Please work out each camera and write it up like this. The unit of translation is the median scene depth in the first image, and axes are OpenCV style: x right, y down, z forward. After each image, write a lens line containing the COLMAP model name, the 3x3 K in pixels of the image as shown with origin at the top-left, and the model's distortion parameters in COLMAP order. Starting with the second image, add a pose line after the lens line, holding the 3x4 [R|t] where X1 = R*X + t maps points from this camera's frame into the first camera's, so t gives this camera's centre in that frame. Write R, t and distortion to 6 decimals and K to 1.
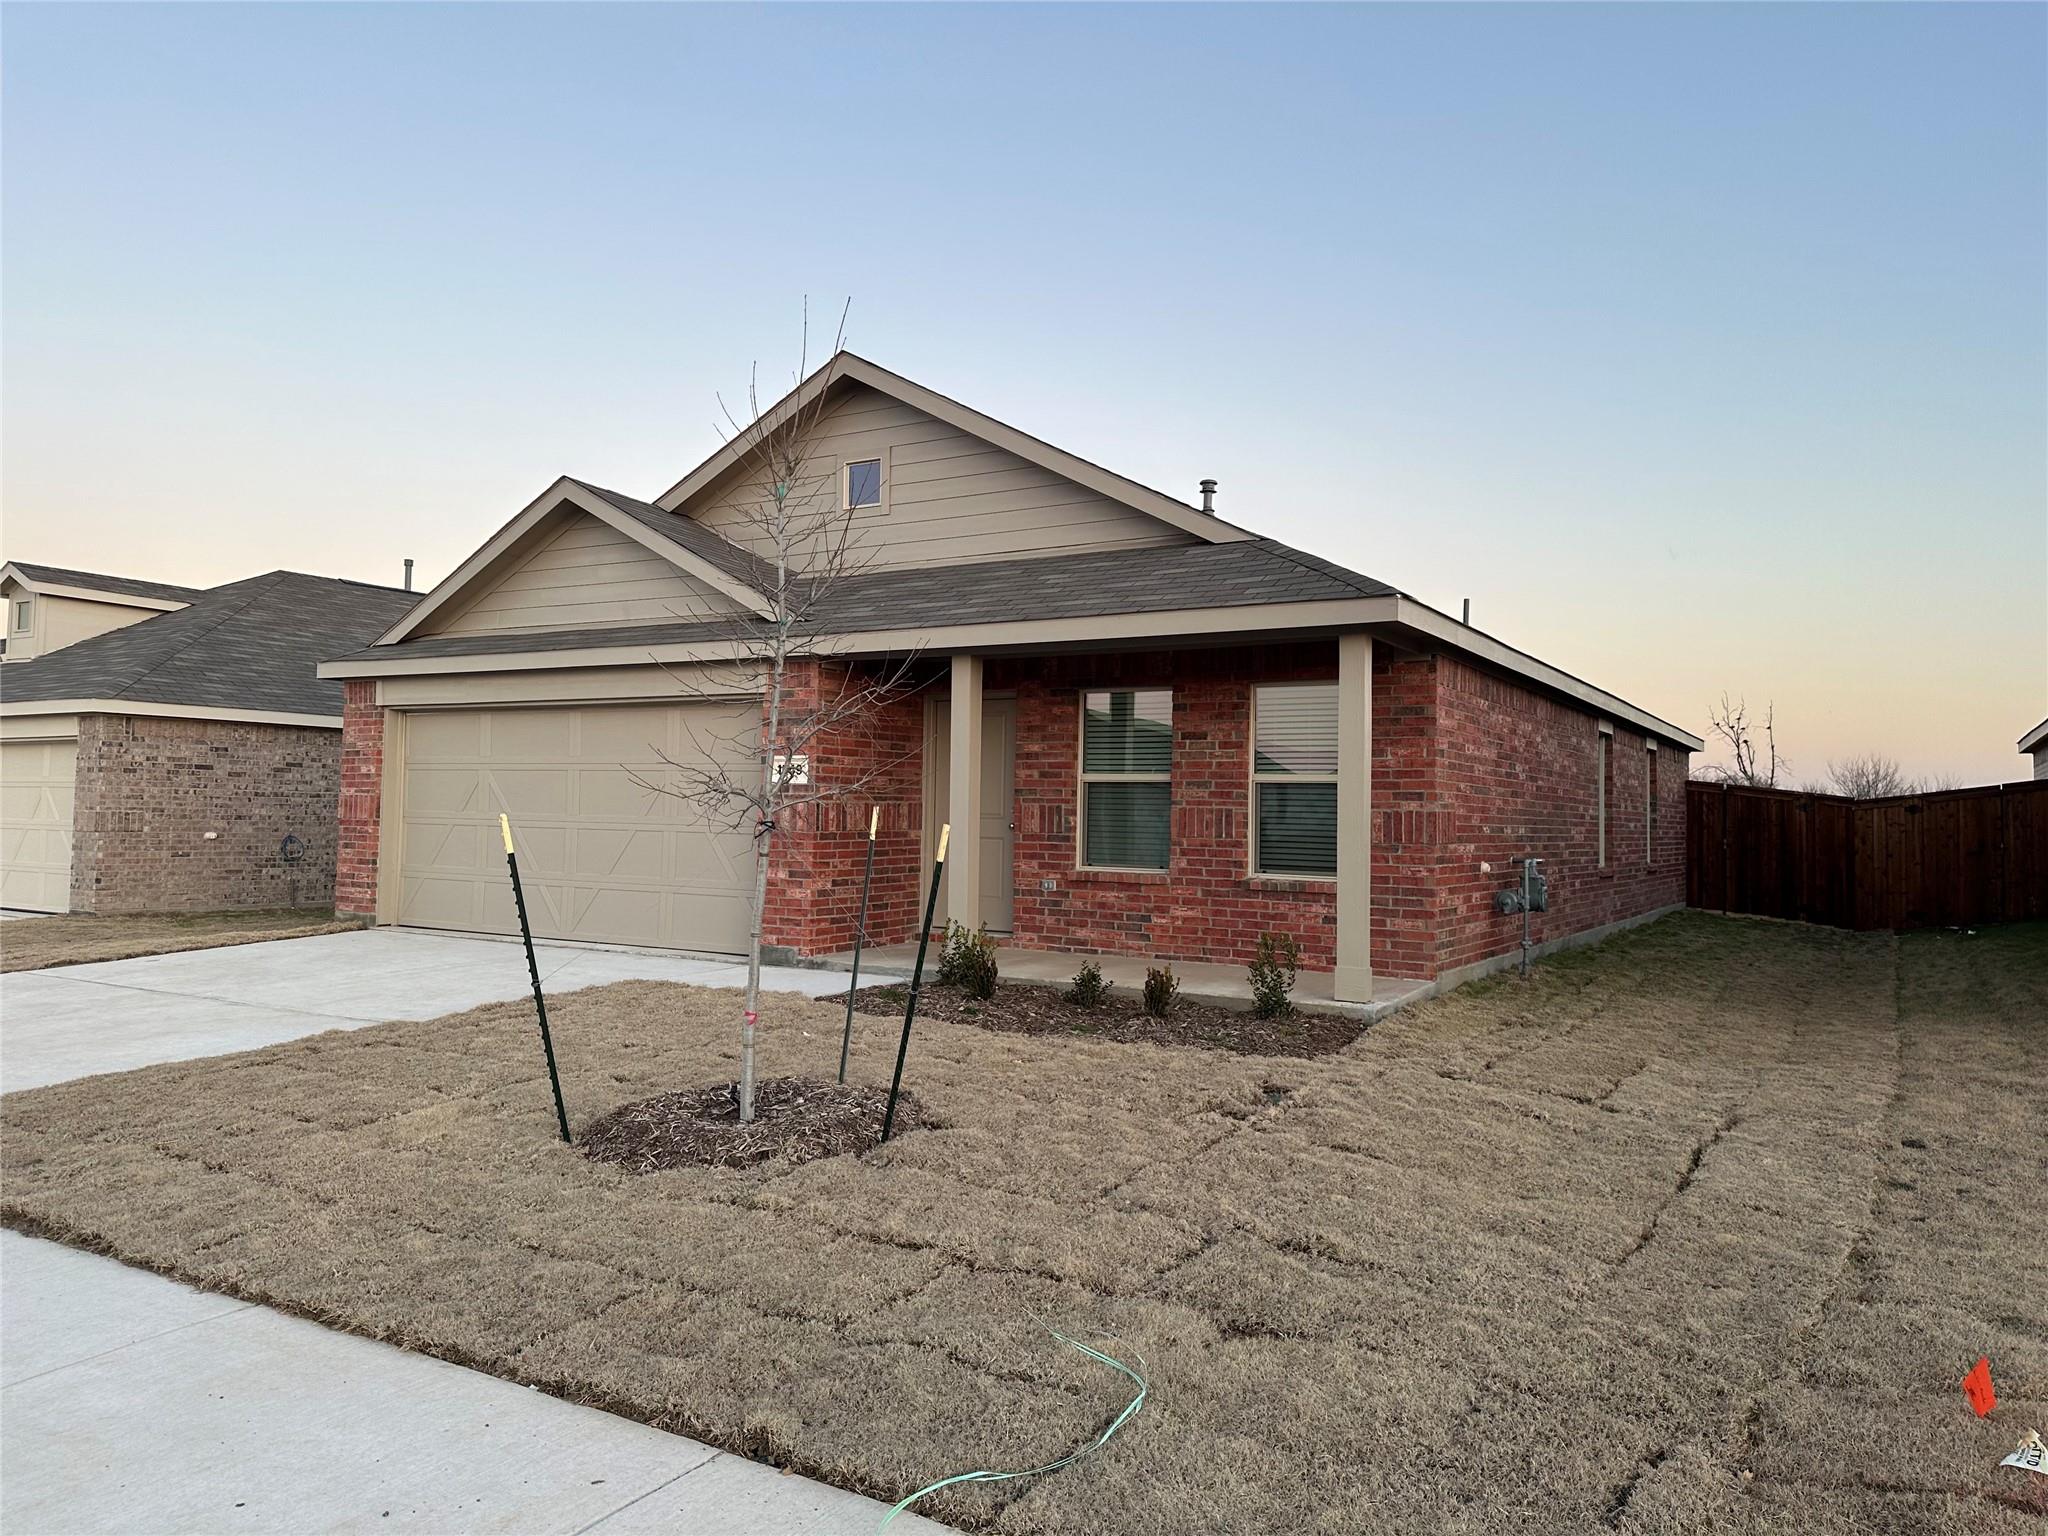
lens RADIAL K [[1432.7, 0, 1027.0], [0, 1432.7, 760.8], [0, 0, 1]] dist [0.039455, -0.000911]
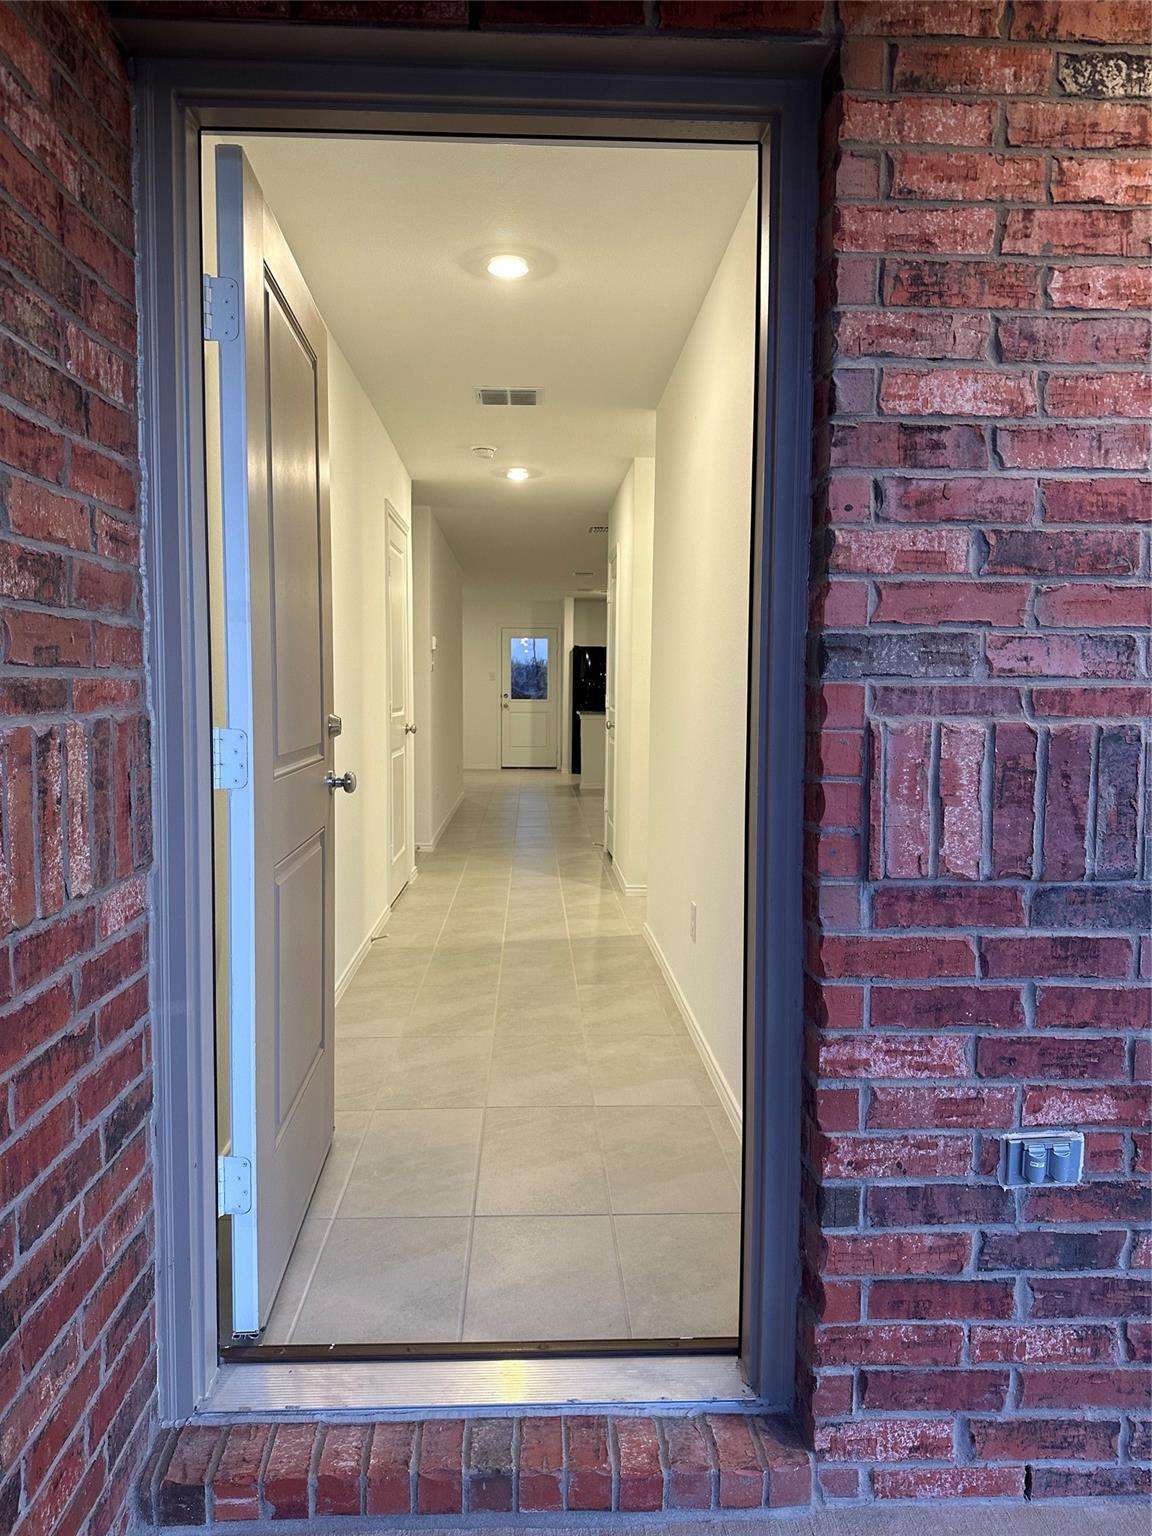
lens RADIAL K [[1074.5, 0, 573.5], [0, 1074.5, 766.4], [0, 0, 1]] dist [0.039455, -0.000911]
pose [[0.837725, -0.056009, 0.543213, -0.107869], [-0.006904, 0.993561, 0.113090, 0.020991], [-0.546049, -0.098489, 0.831944, 0.915210]]
